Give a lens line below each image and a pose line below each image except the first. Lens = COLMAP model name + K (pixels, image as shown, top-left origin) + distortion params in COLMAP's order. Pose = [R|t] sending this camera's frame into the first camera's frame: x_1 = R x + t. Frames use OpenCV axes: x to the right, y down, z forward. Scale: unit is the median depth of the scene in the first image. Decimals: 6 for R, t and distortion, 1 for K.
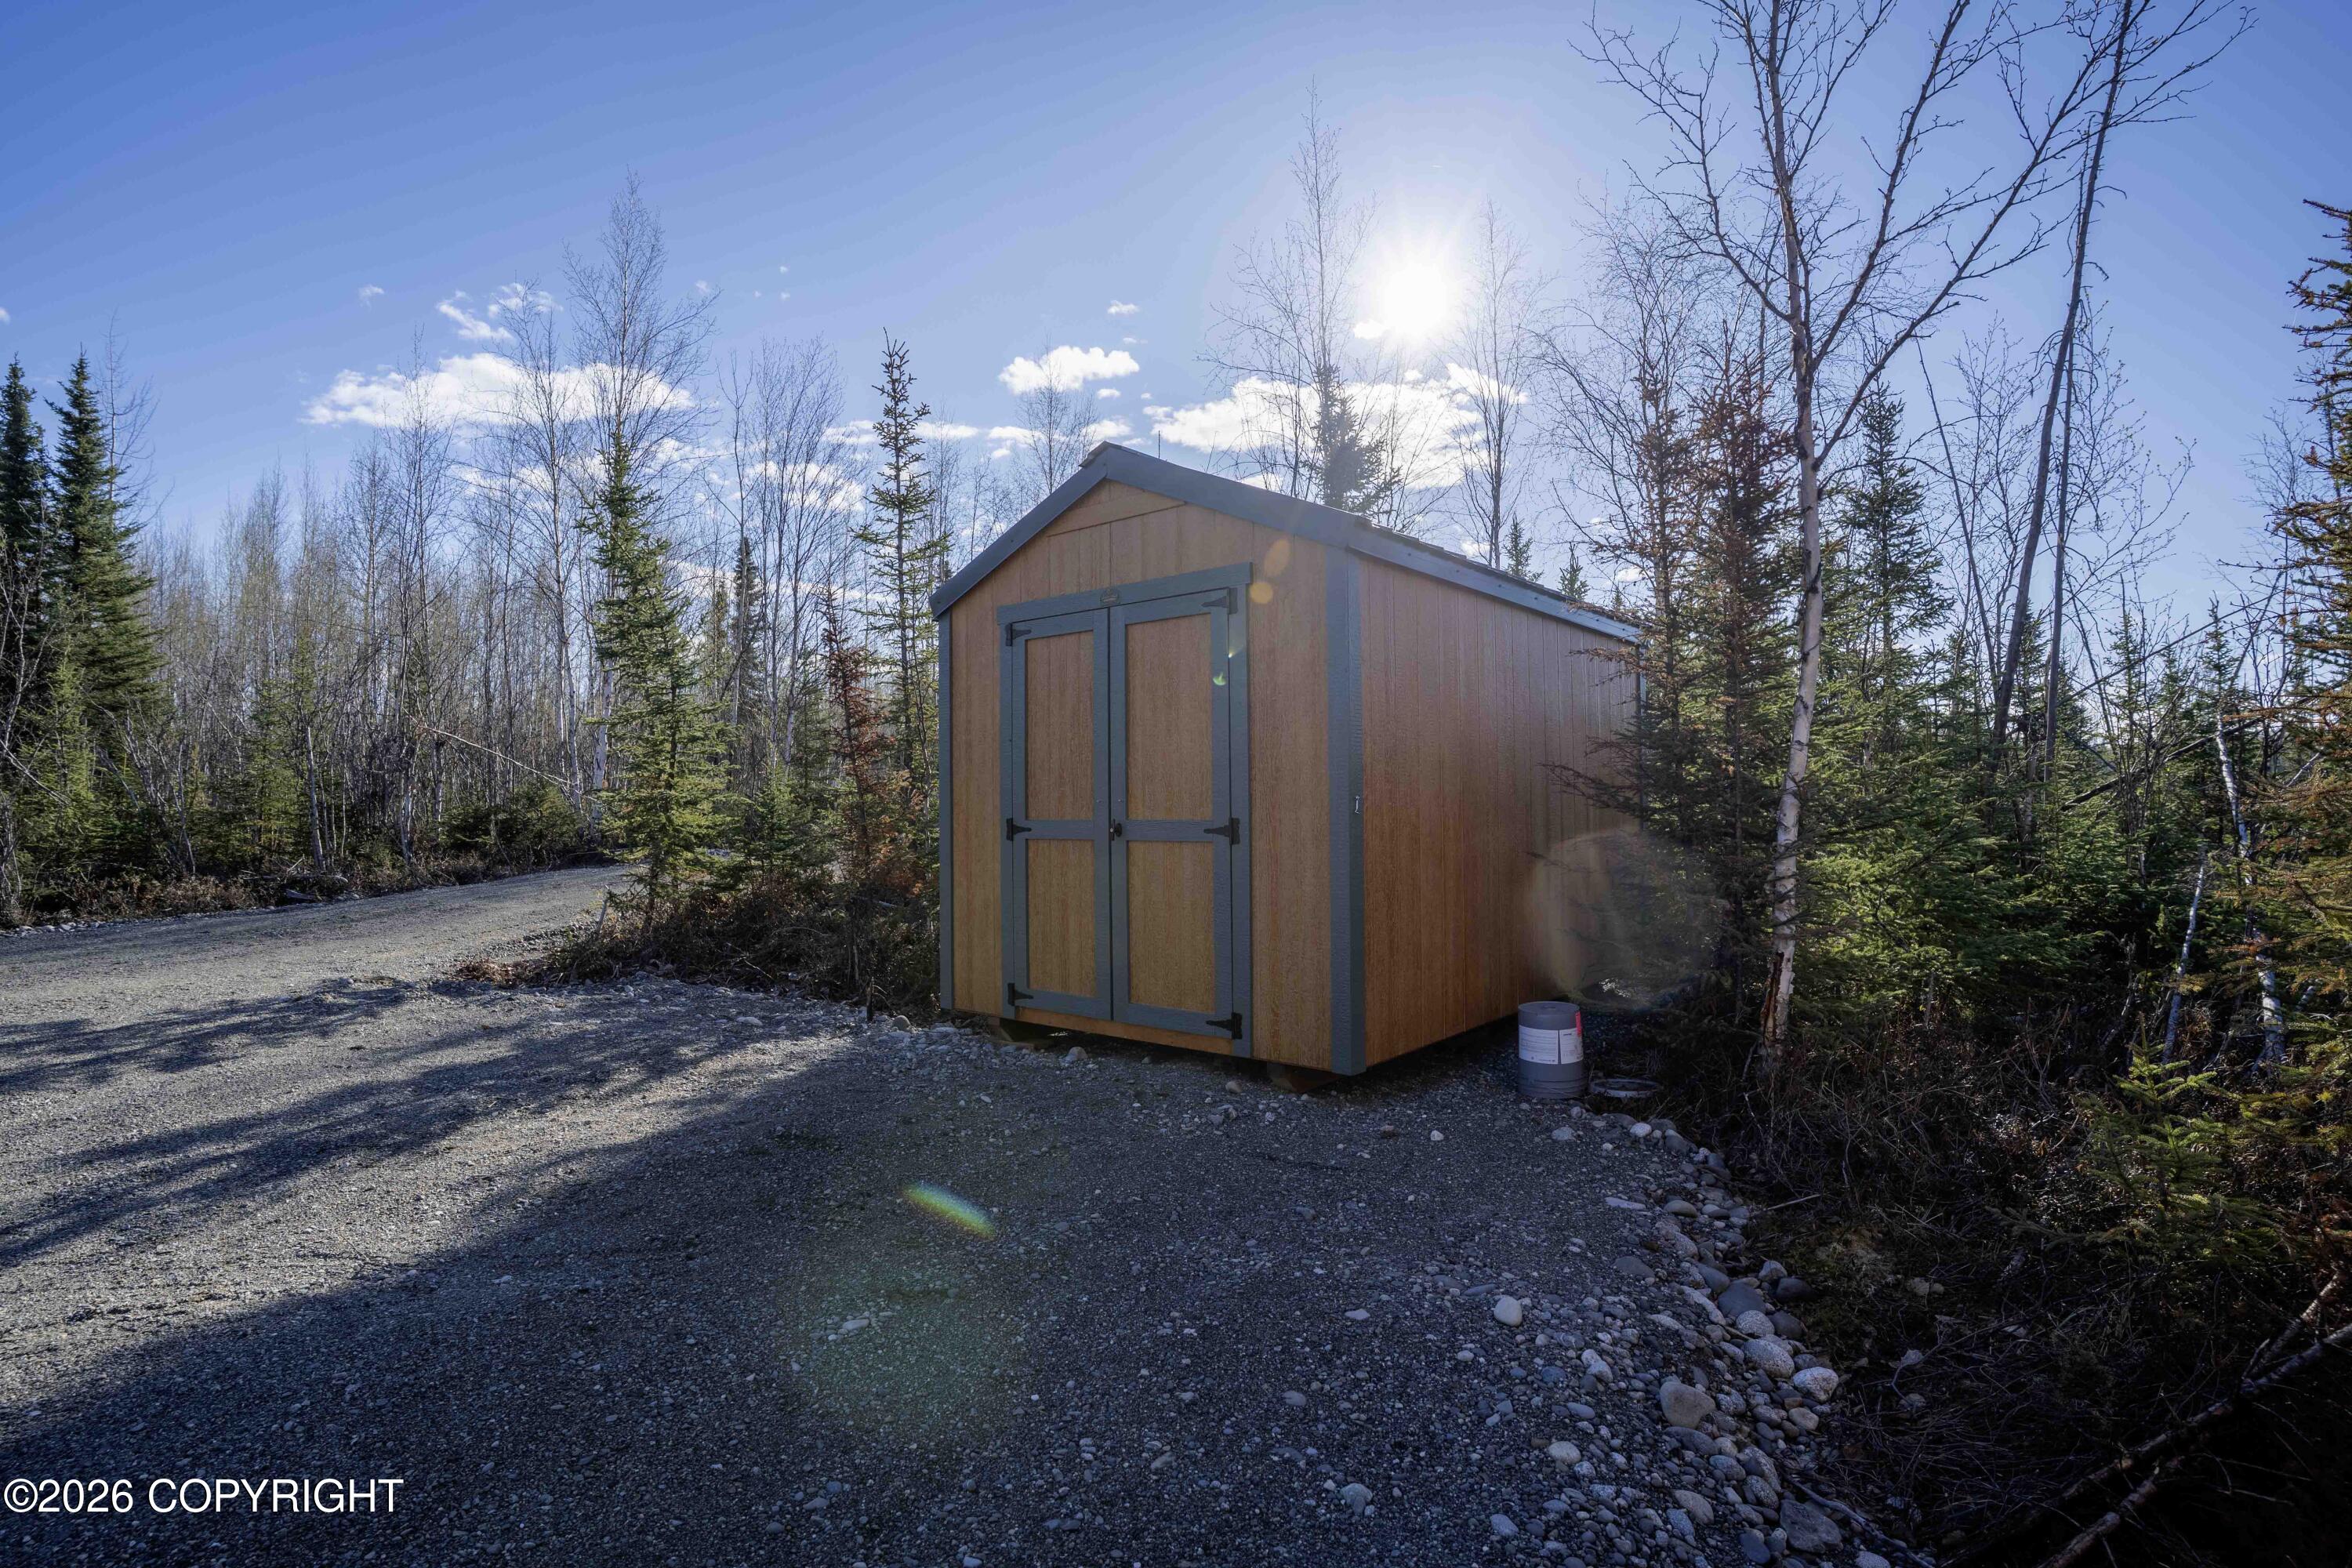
lens RADIAL K [[1165.0, 0, 1177.2], [0, 1165.0, 747.8], [0, 0, 1]] dist [-0.014911, 0.000235]
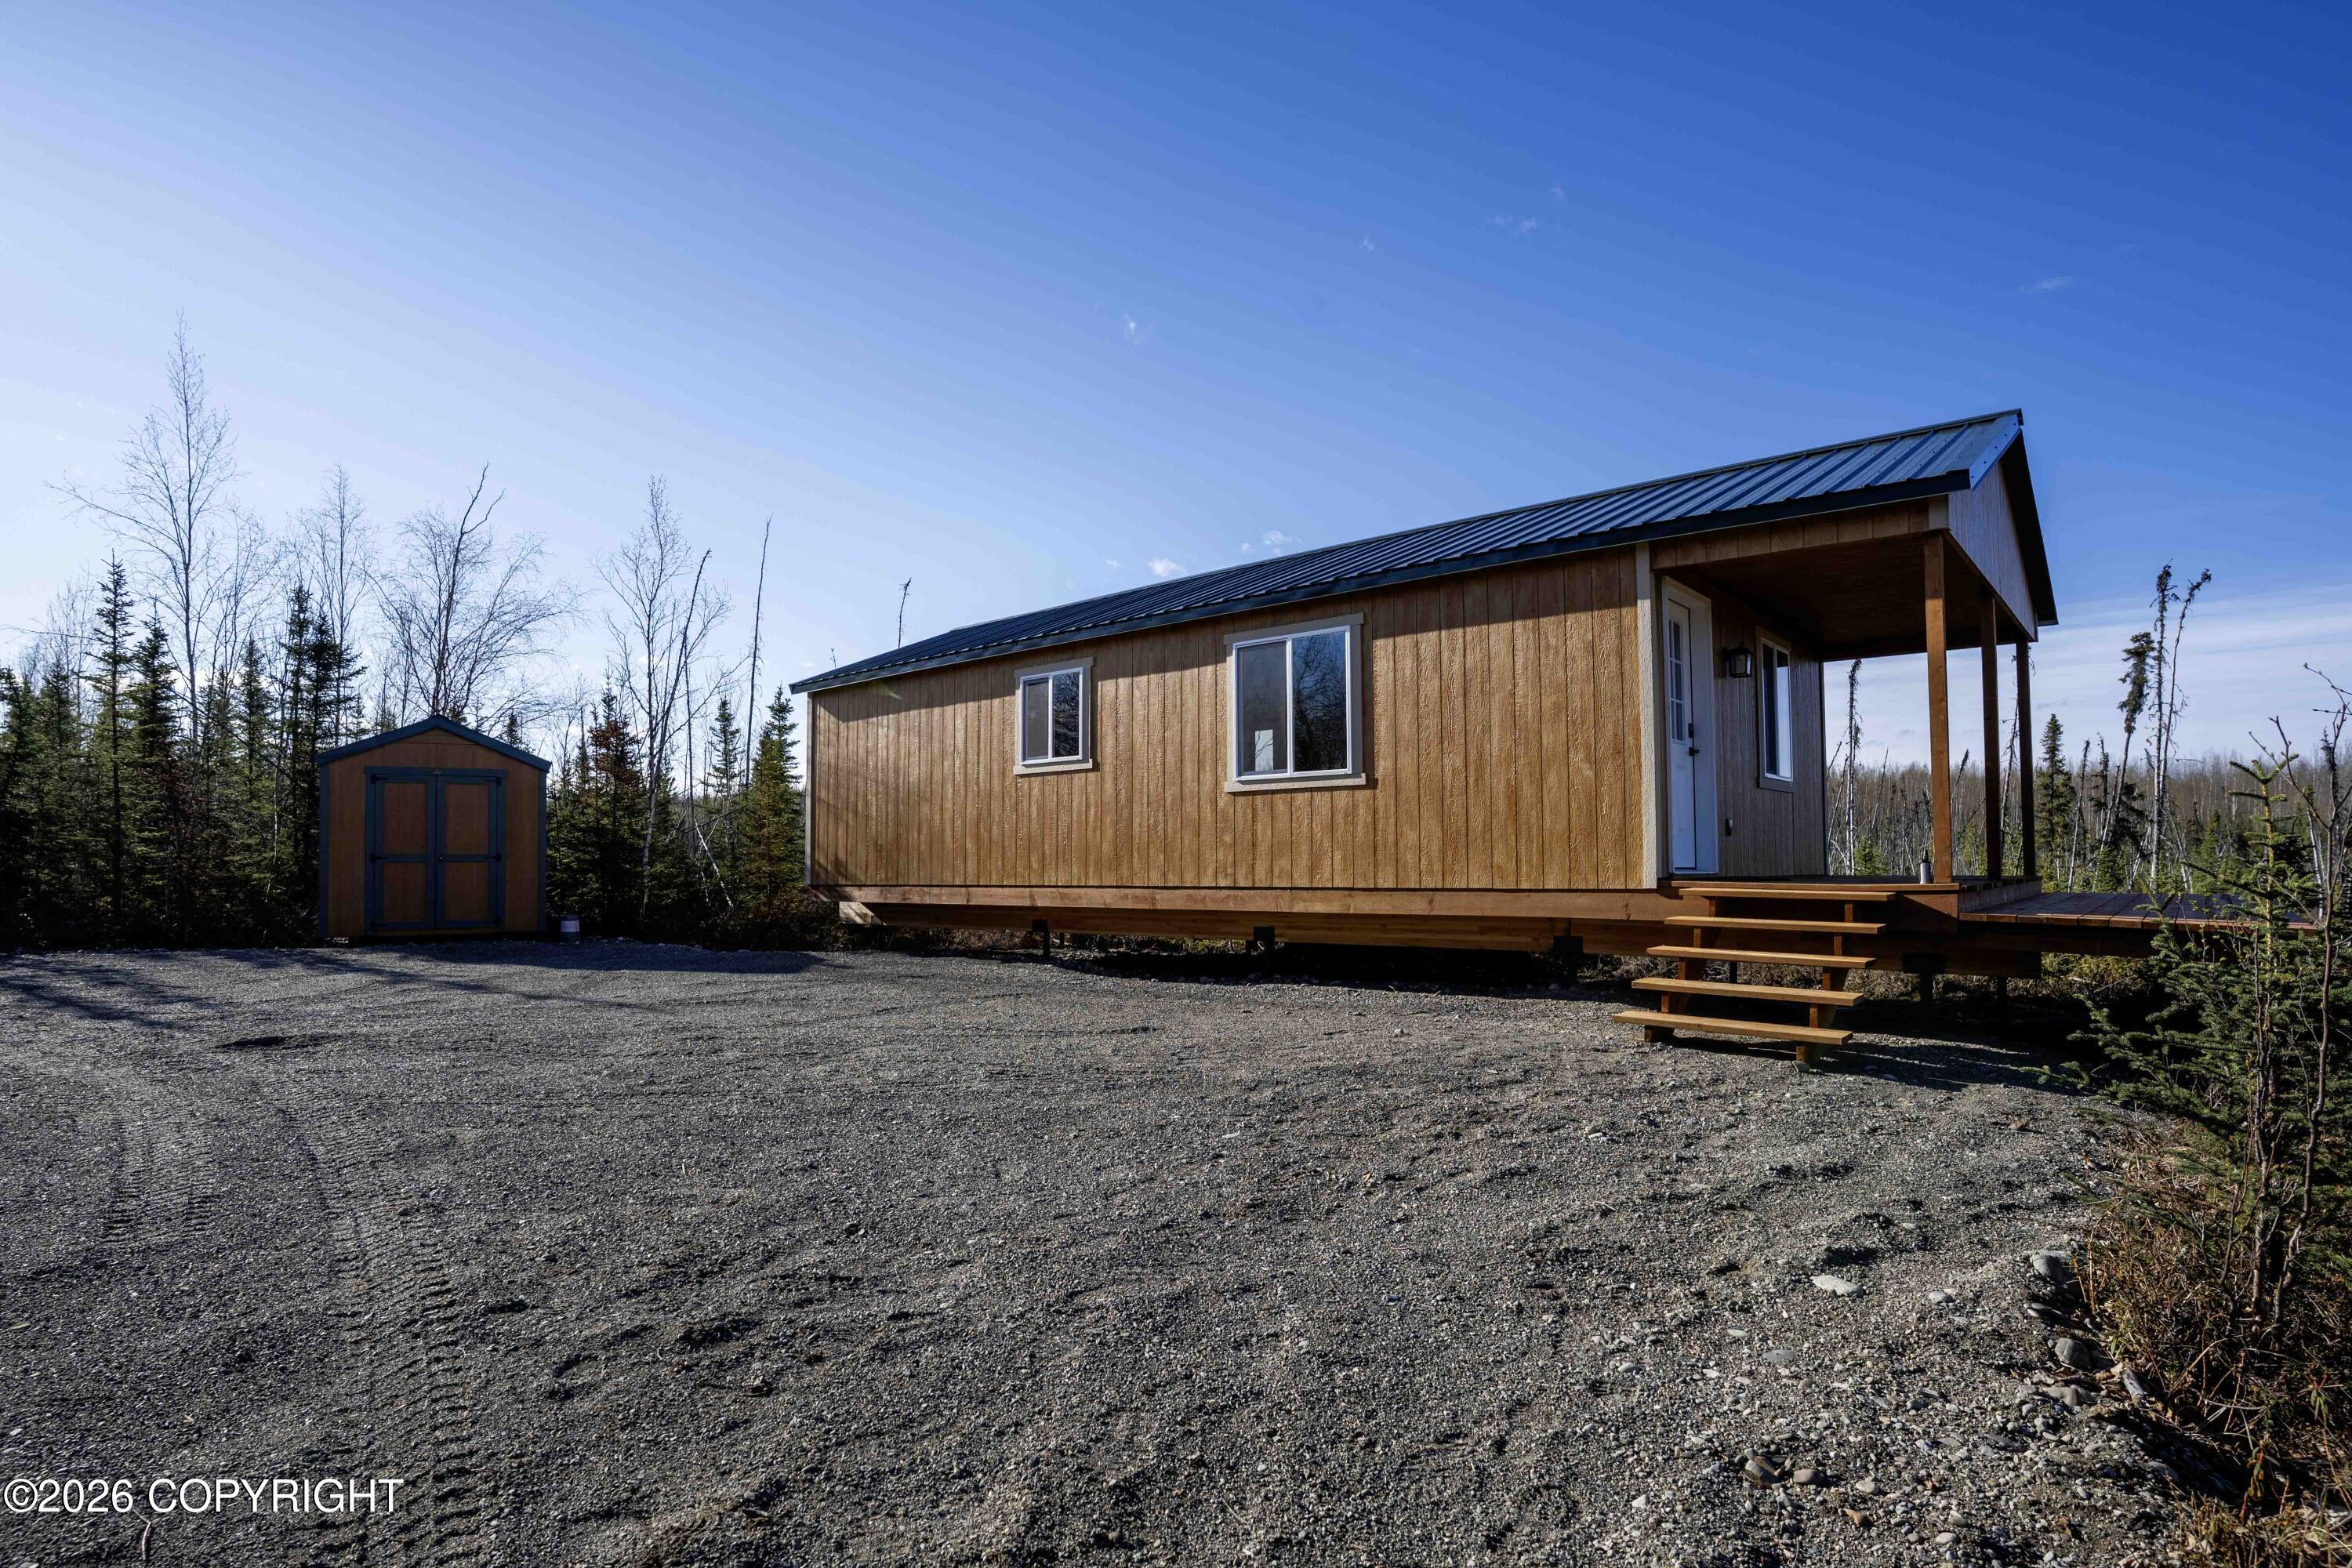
lens RADIAL K [[1256.6, 0, 1105.3], [0, 1256.6, 785.2], [0, 0, 1]] dist [-0.002287, -0.000616]
pose [[0.373257, 0.057056, 0.925972, -2.208829], [-0.037586, 0.998218, -0.046357, -0.021012], [-0.926966, -0.017501, 0.374736, -1.541983]]
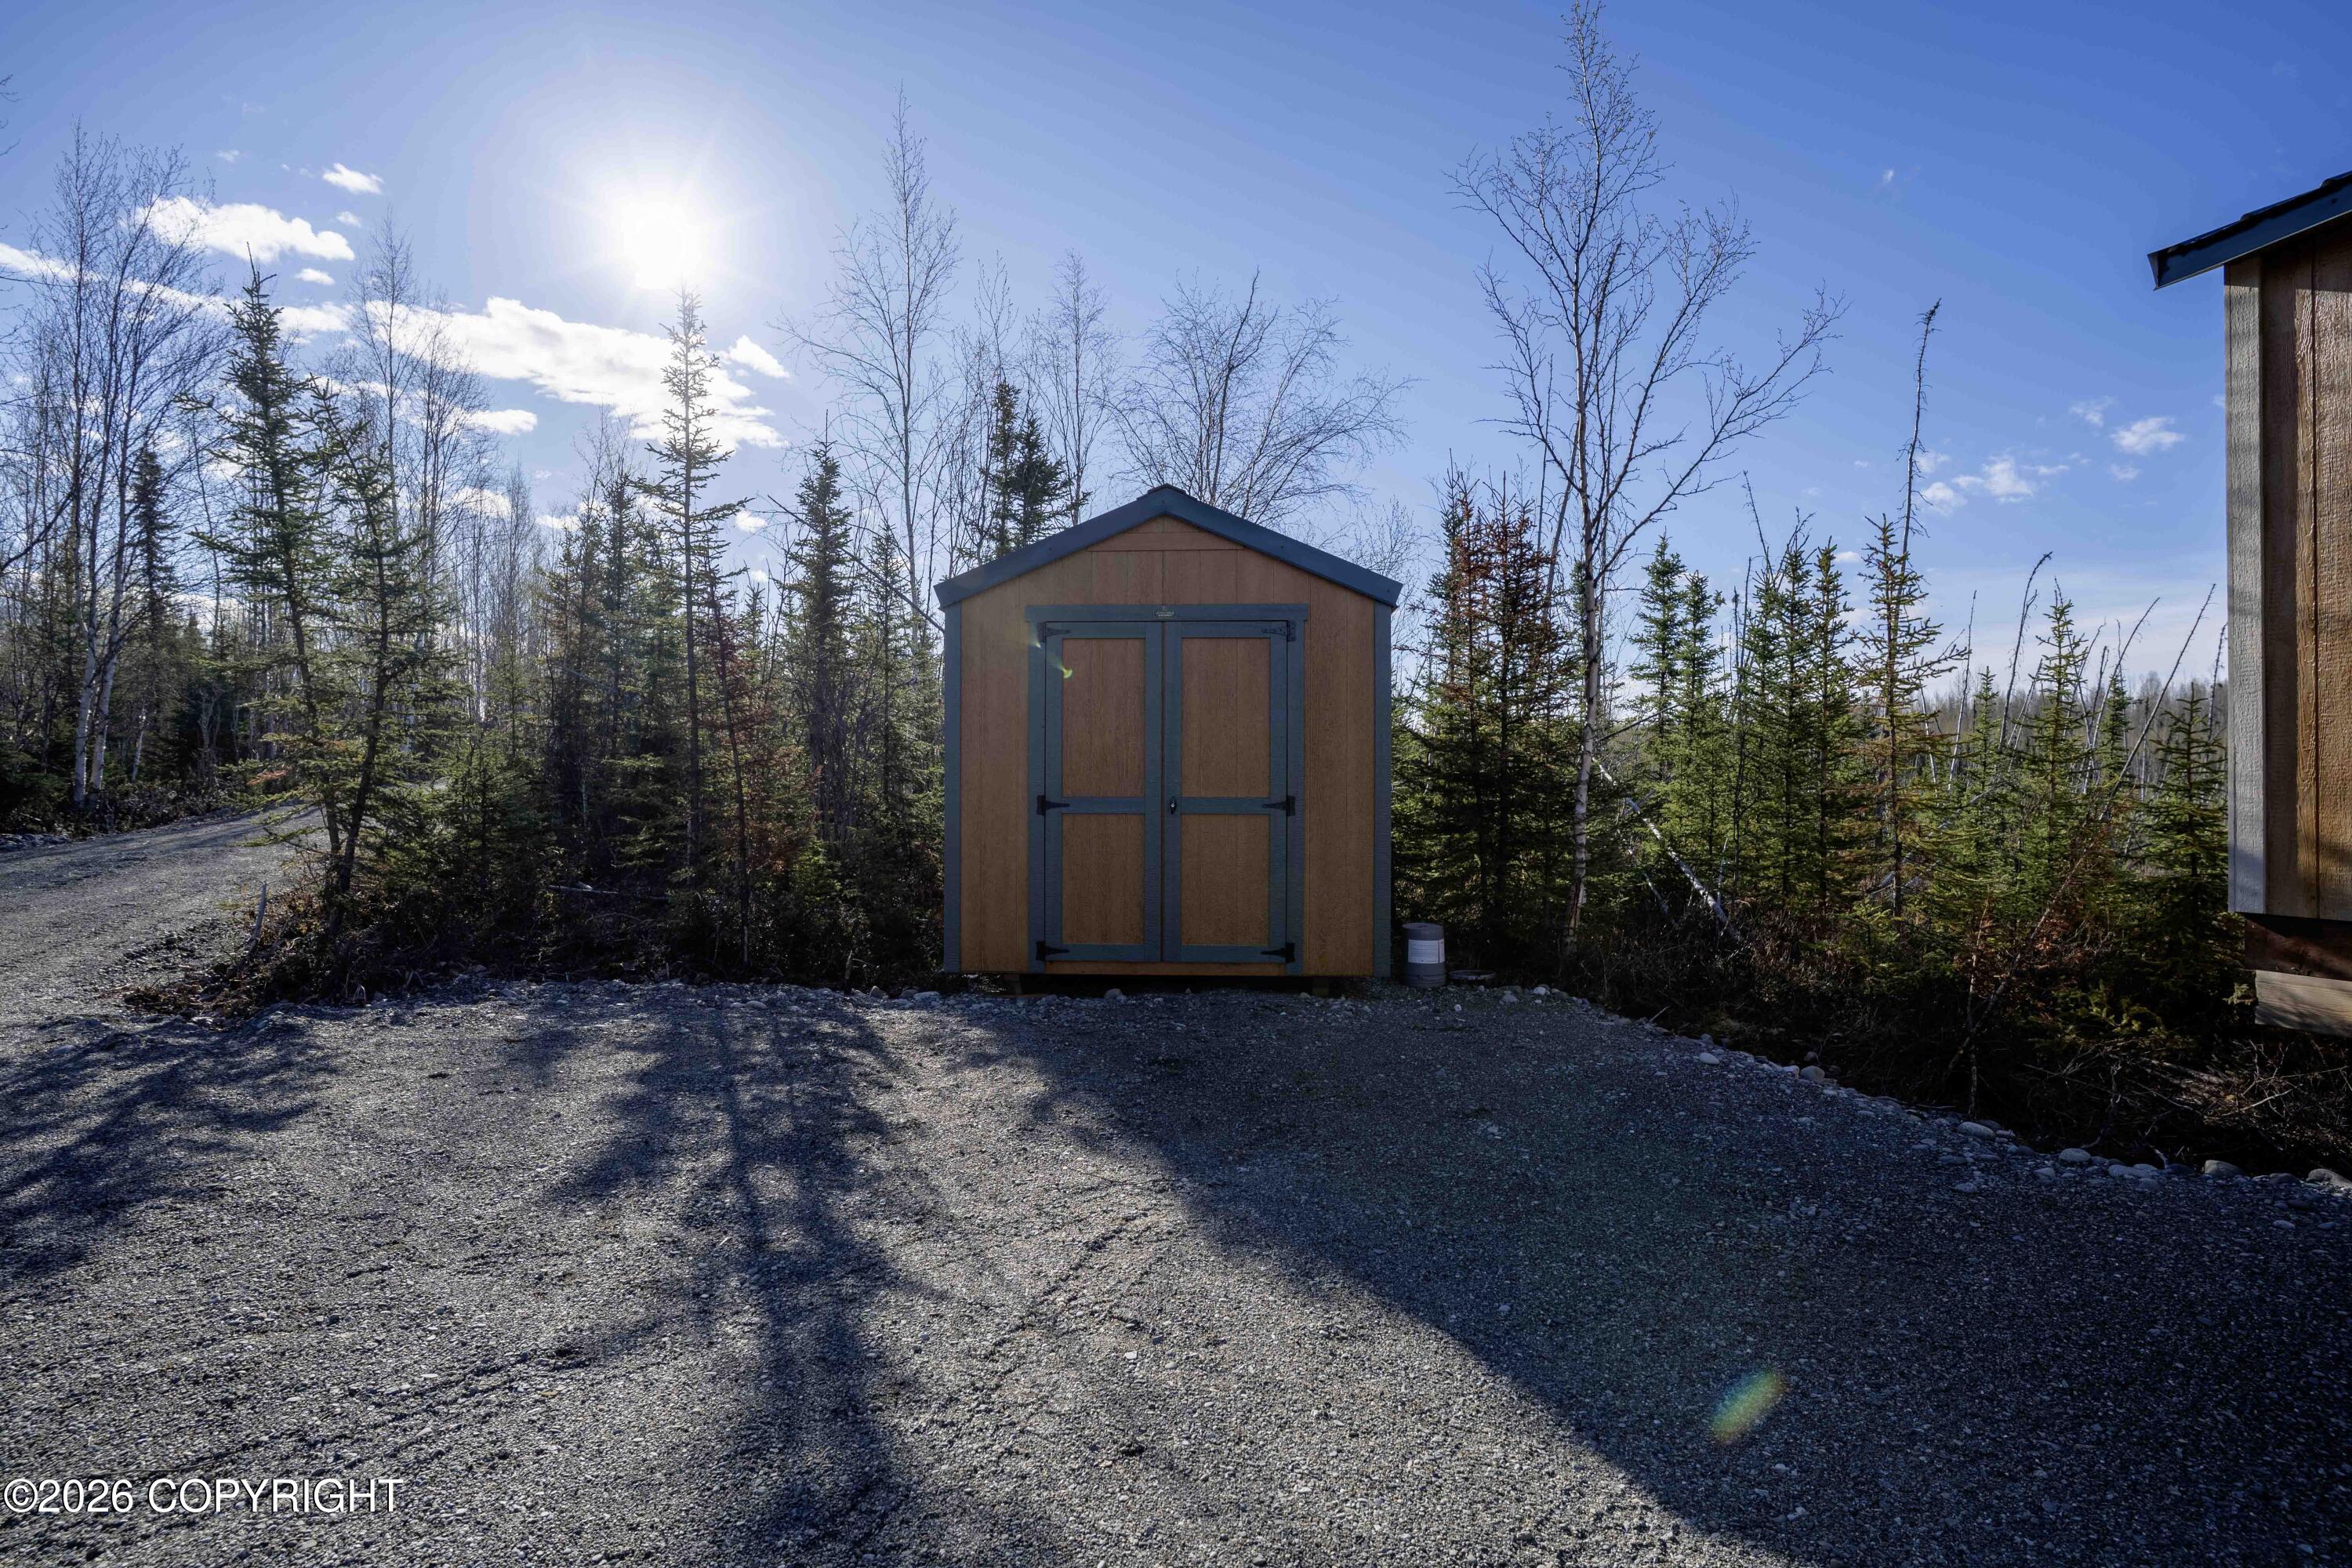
lens RADIAL K [[1114.7, 0, 1171.6], [0, 1114.7, 780.7], [0, 0, 1]] dist [0.002756, 0.000612]
pose [[0.796632, 0.014520, 0.604290, -0.762561], [-0.038080, 0.998931, 0.026197, 0.014805], [-0.603264, -0.043881, 0.796334, 0.075154]]
